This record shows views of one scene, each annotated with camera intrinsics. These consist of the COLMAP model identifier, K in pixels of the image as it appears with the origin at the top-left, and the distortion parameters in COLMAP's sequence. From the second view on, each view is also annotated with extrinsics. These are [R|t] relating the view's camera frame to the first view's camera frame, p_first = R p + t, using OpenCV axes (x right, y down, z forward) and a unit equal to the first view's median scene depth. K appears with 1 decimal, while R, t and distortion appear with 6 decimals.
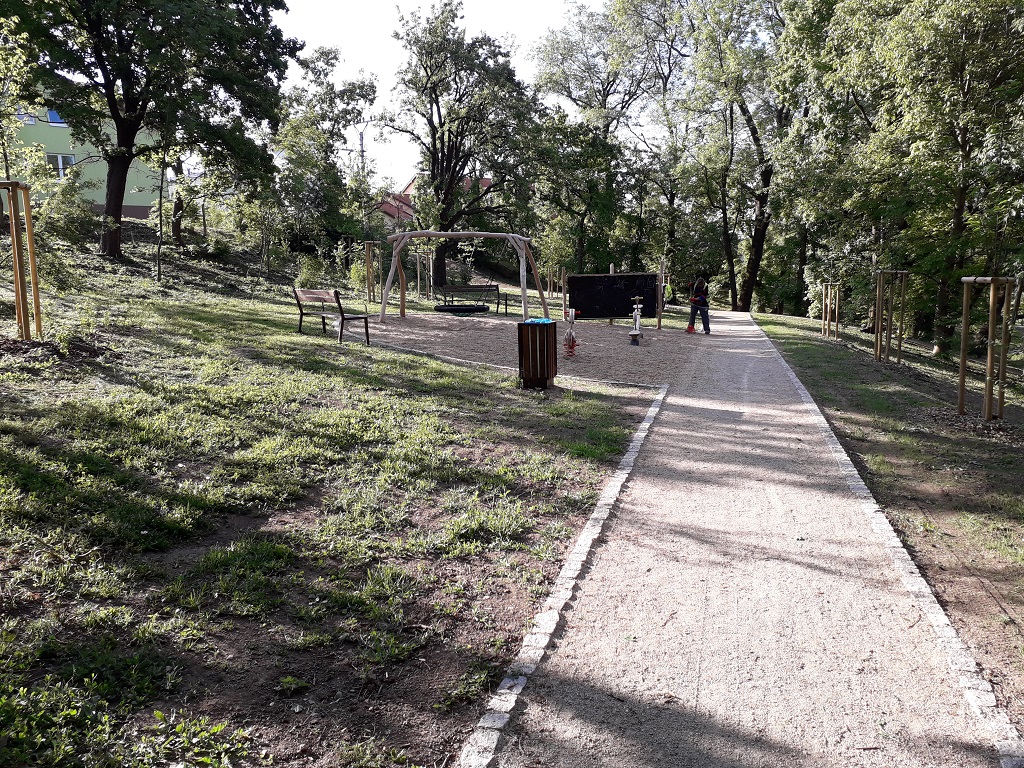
lens RADIAL K [[820.3, 0, 530.0], [0, 820.3, 396.6], [0, 0, 1]] dist [0.068966, -0.118081]
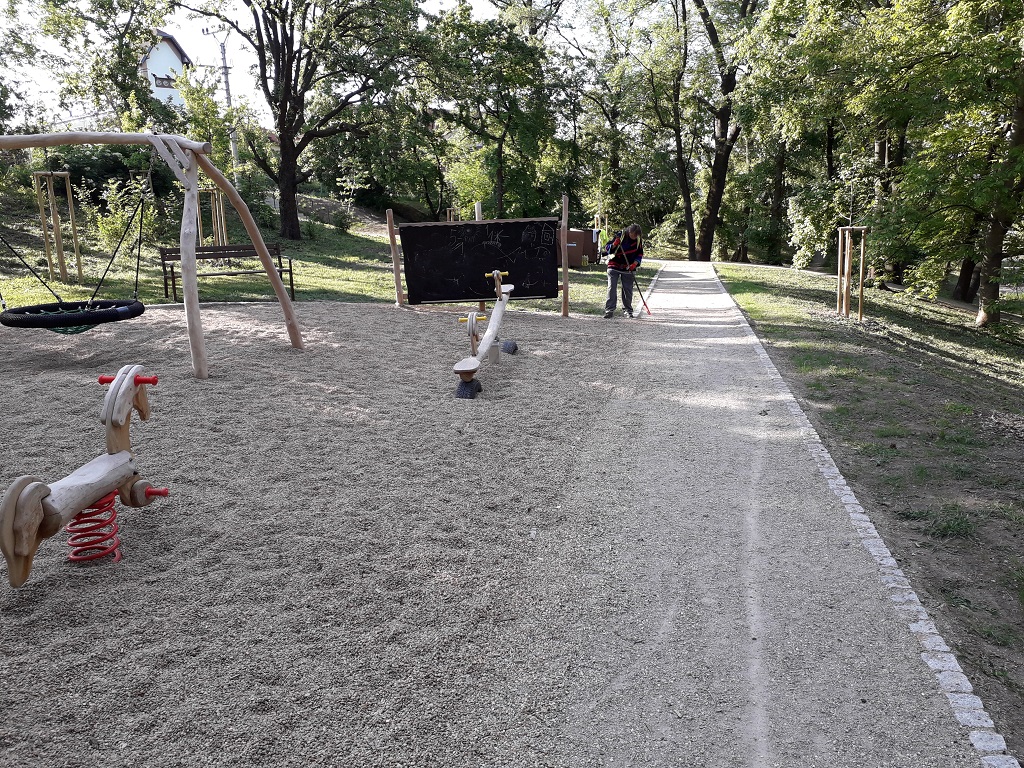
lens RADIAL K [[820.3, 0, 519.1], [0, 820.3, 386.3], [0, 0, 1]] dist [0.068966, -0.118081]
pose [[0.998918, -0.032352, 0.033399, 0.045547], [0.030381, 0.997860, 0.057902, -0.028954], [-0.035201, -0.056824, 0.997763, 0.185733]]
